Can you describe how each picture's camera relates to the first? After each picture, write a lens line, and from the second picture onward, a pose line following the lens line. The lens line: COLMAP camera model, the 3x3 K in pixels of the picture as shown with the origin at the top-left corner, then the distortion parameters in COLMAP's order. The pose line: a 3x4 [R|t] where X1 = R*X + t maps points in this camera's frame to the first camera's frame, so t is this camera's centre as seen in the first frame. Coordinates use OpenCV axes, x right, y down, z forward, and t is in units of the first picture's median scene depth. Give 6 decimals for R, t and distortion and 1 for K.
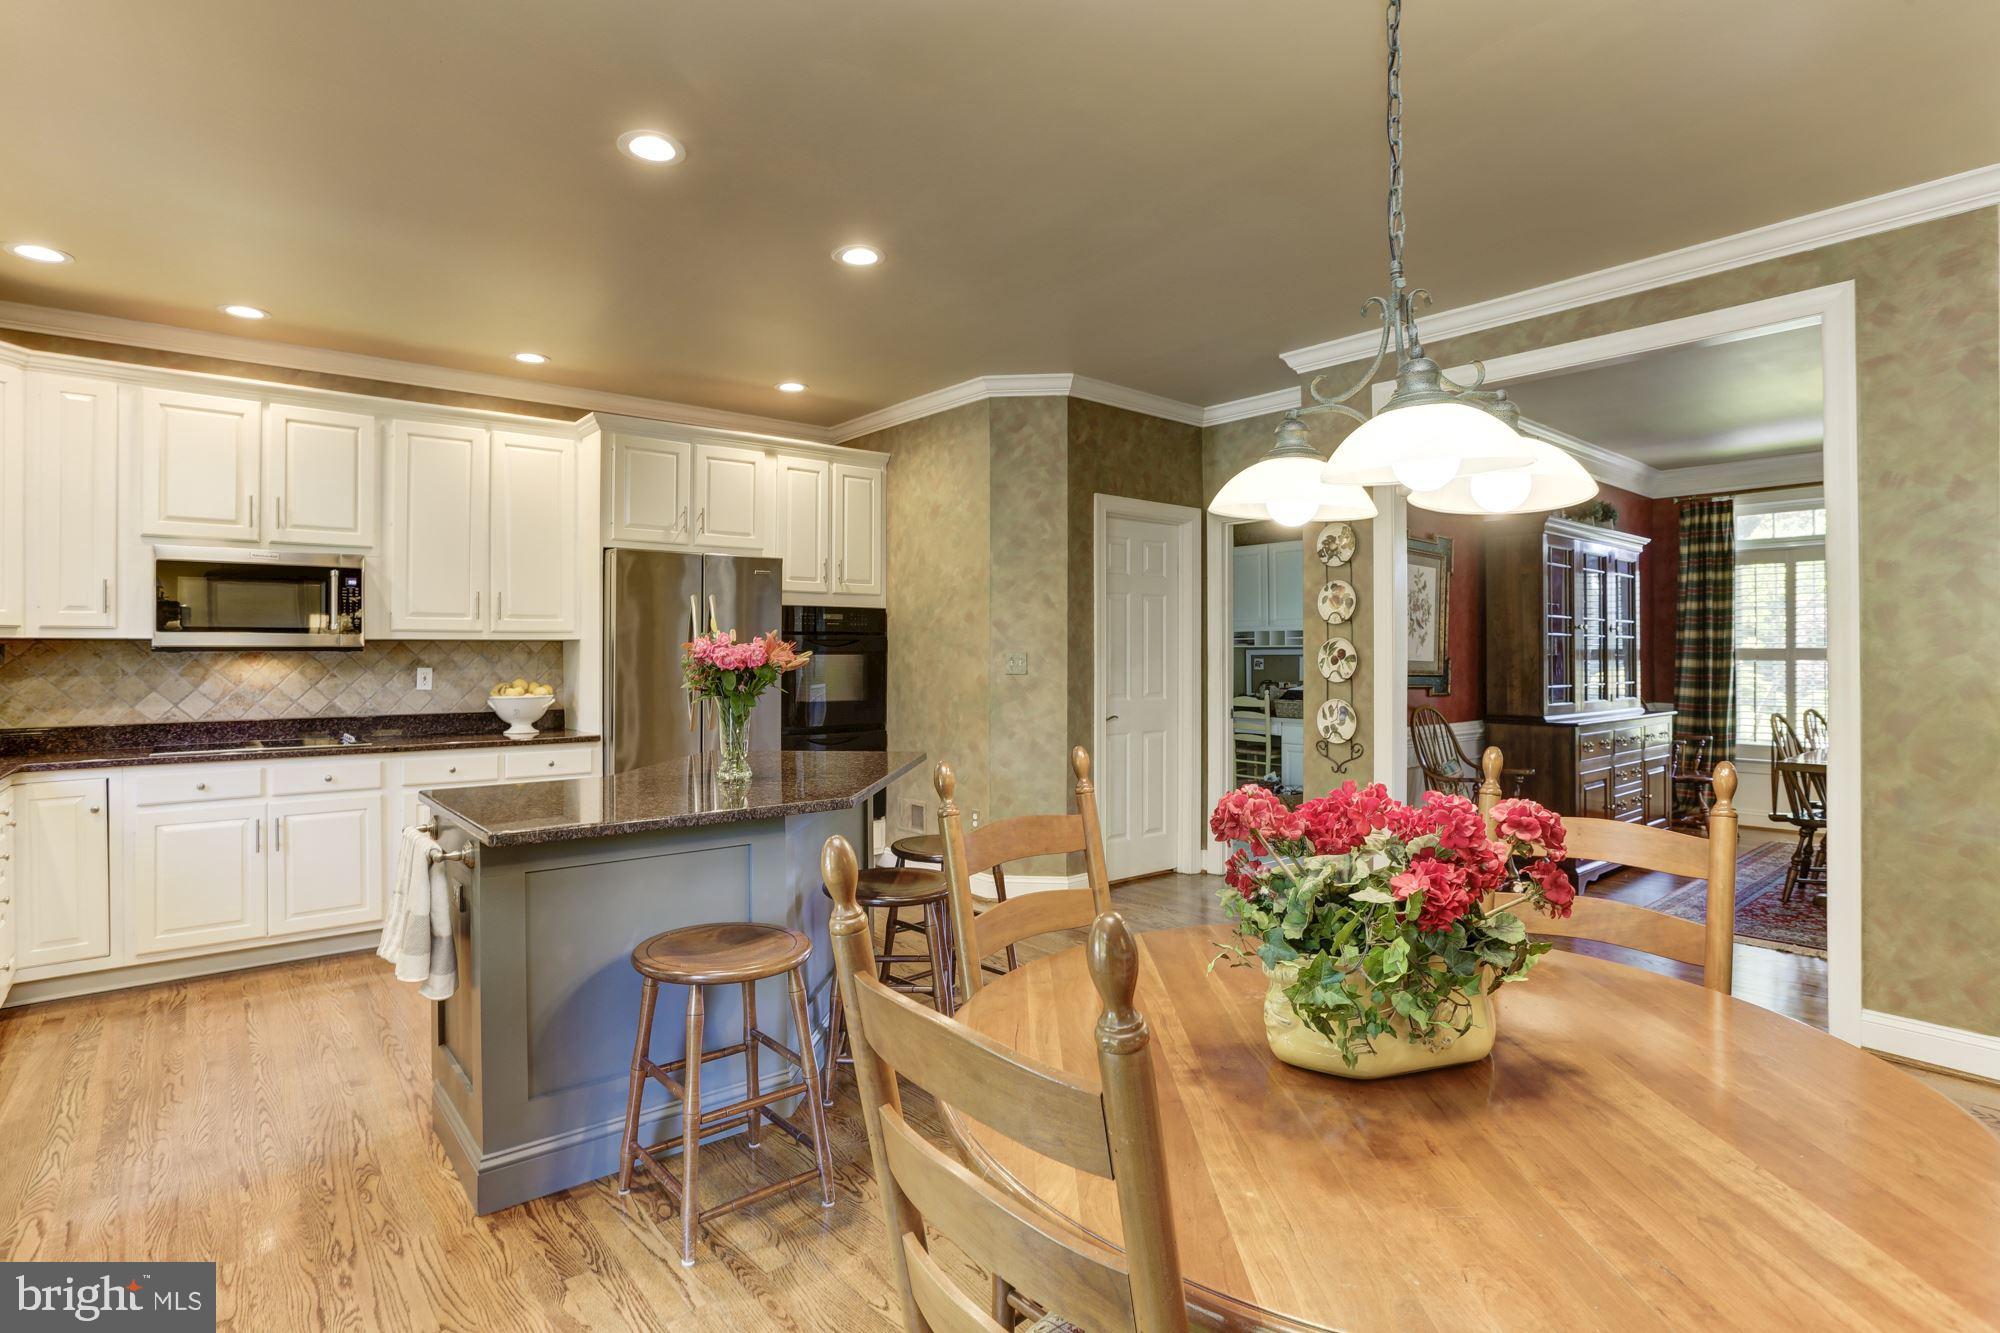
lens RADIAL K [[1017.9, 0, 1004.3], [0, 1017.9, 650.6], [0, 0, 1]] dist [-0.033559, 0.013328]
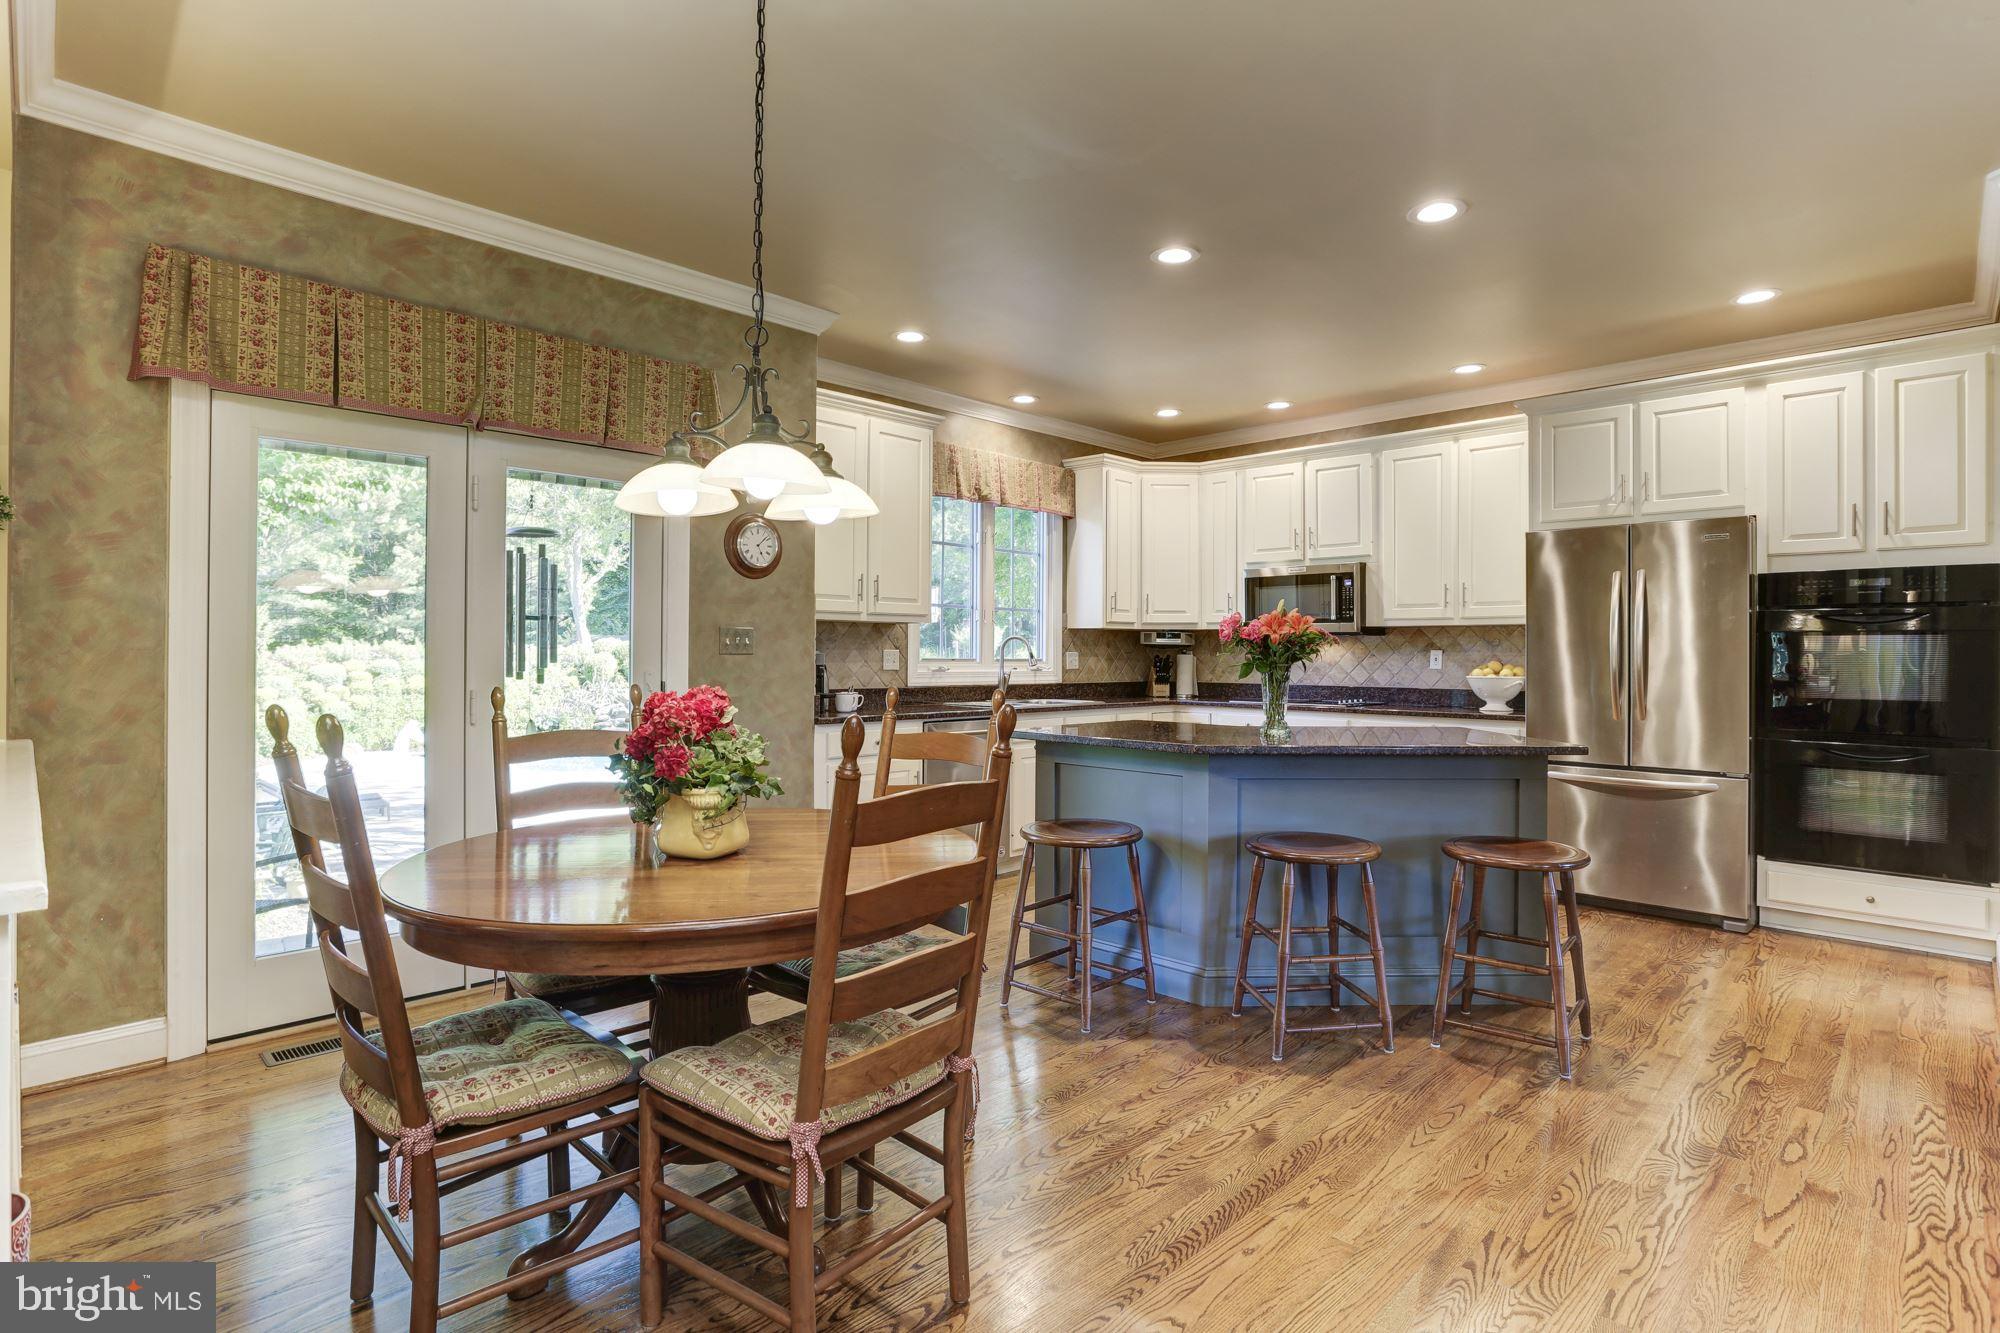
lens RADIAL K [[1017.9, 0, 1010.6], [0, 1017.9, 650.9], [0, 0, 1]] dist [-0.033559, 0.013328]
pose [[0.106429, -0.002271, -0.994318, 0.589484], [-0.003680, 0.999990, -0.002678, 0.024314], [0.994314, 0.003944, 0.106419, 0.393275]]
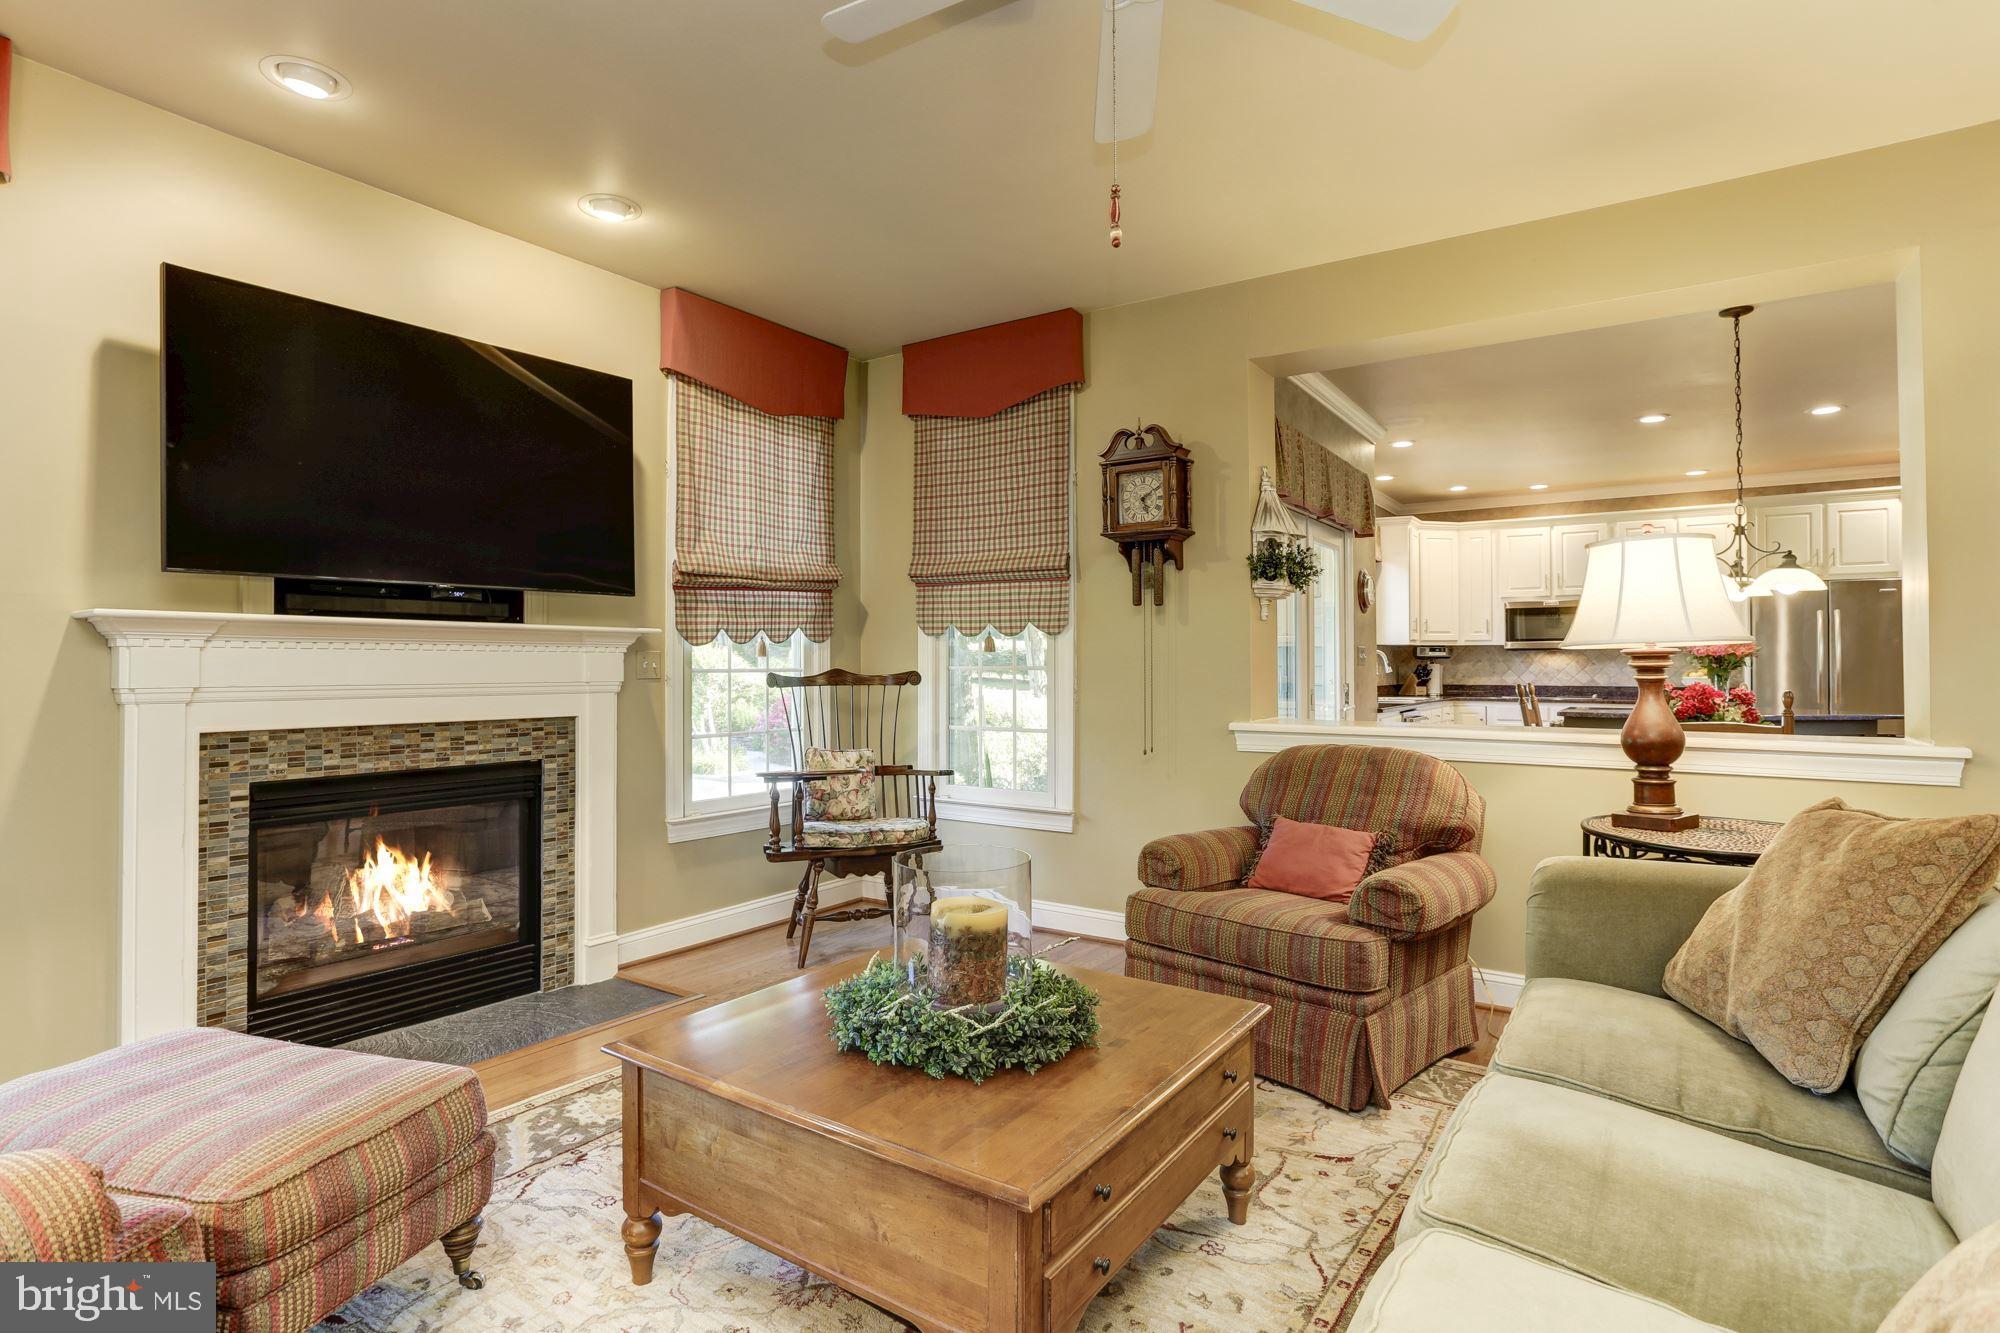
lens RADIAL K [[1017.9, 0, 990.7], [0, 1017.9, 659.9], [0, 0, 1]] dist [-0.033559, 0.013328]
pose [[0.281126, -0.000868, -0.959671, 0.800308], [0.001811, 0.999998, -0.000373, 0.016361], [0.959669, -0.001633, 0.281127, -0.586626]]
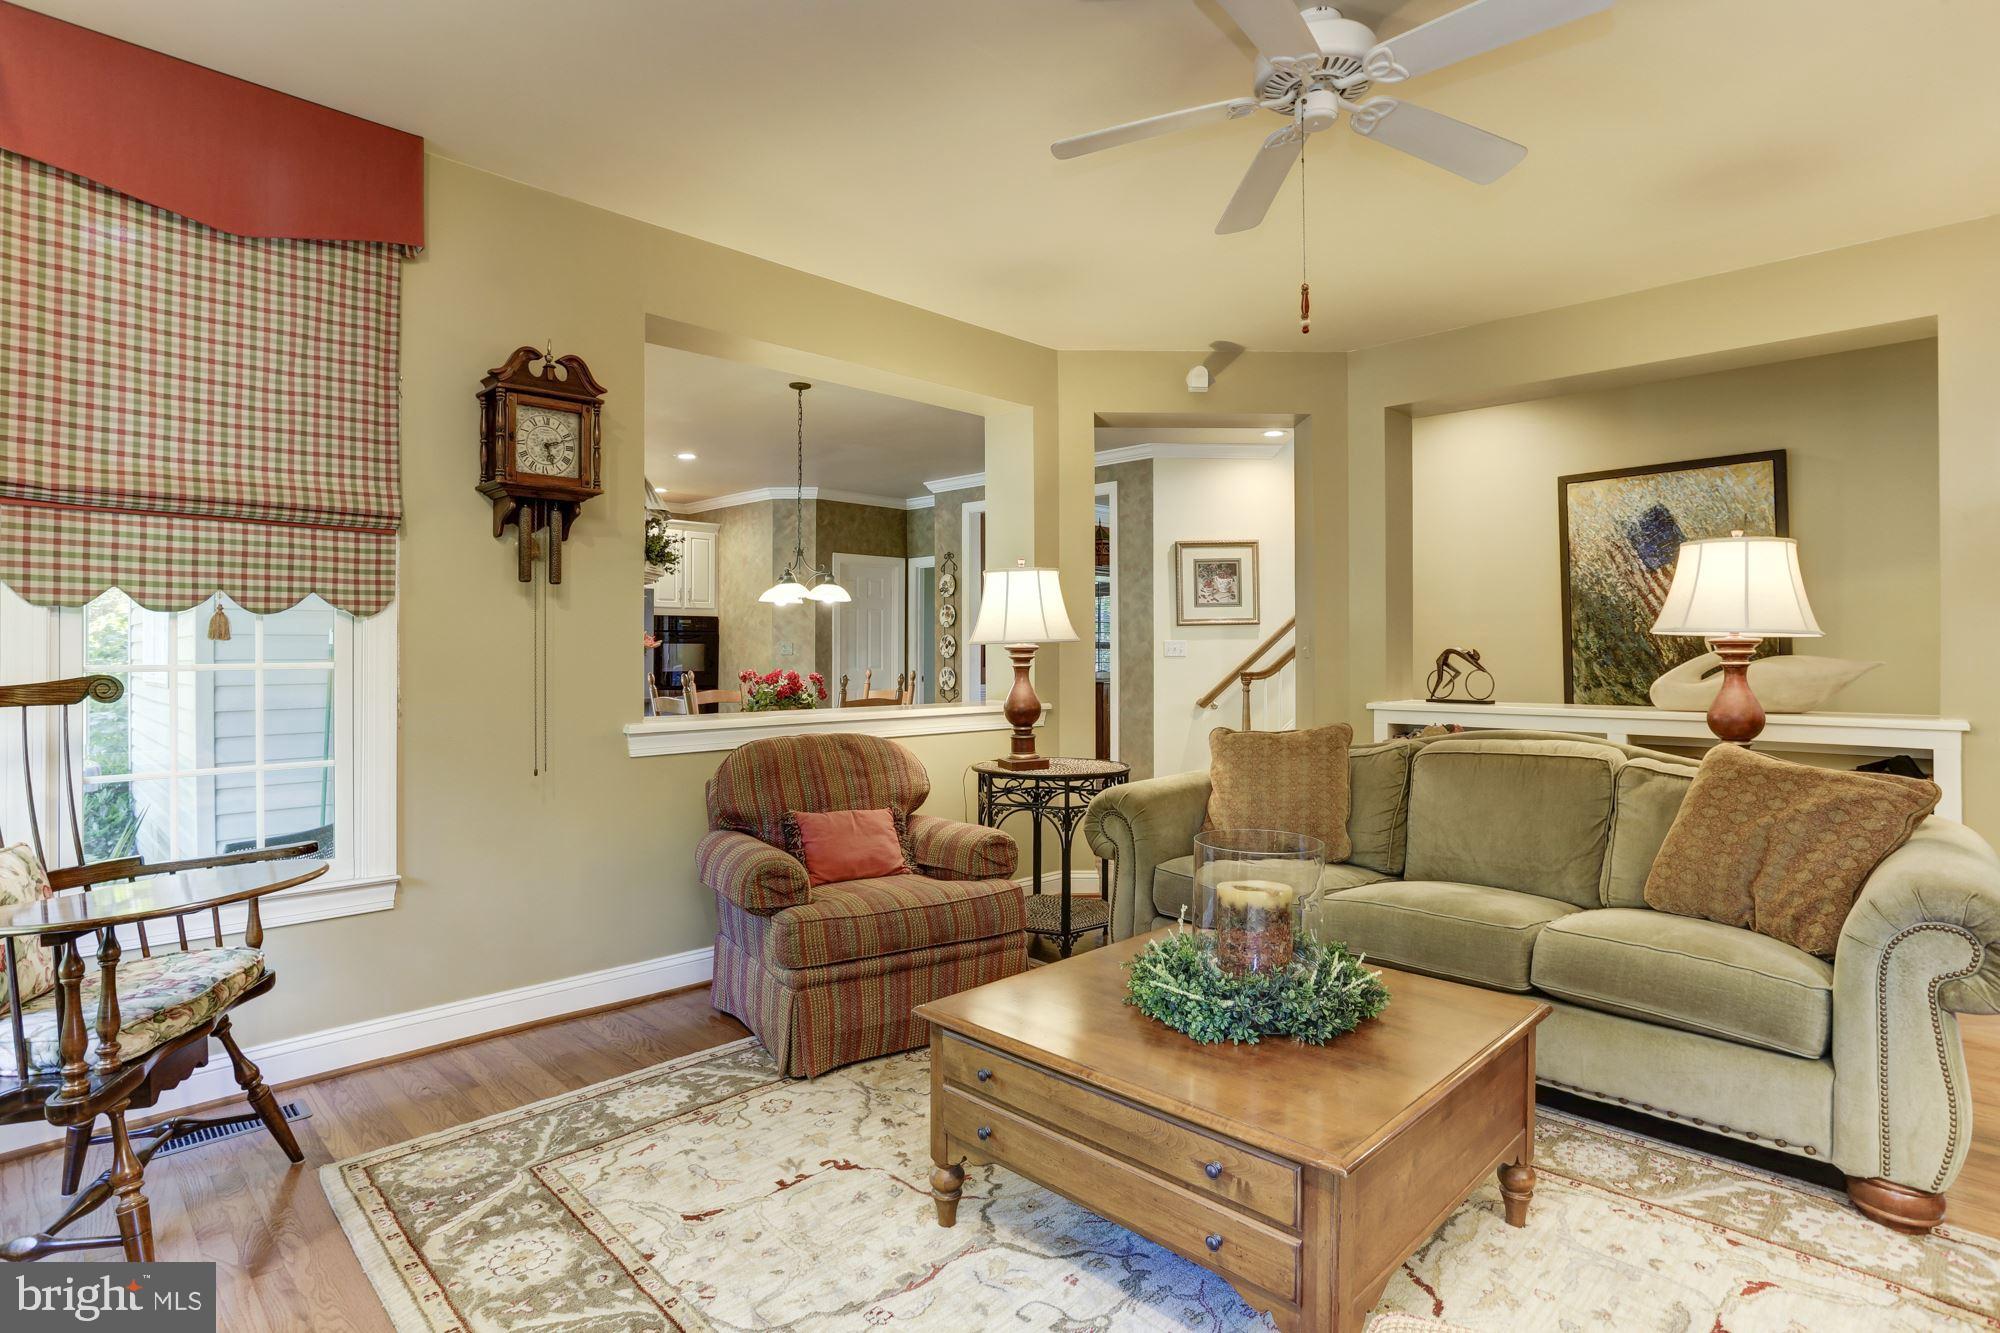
lens RADIAL K [[1017.9, 0, 995.4], [0, 1017.9, 655.5], [0, 0, 1]] dist [-0.033559, 0.013328]
pose [[0.996033, -0.000142, 0.088985, 0.243898], [-0.000481, 0.999976, 0.006980, 0.013067], [-0.088984, -0.006995, 0.996008, -0.906756]]
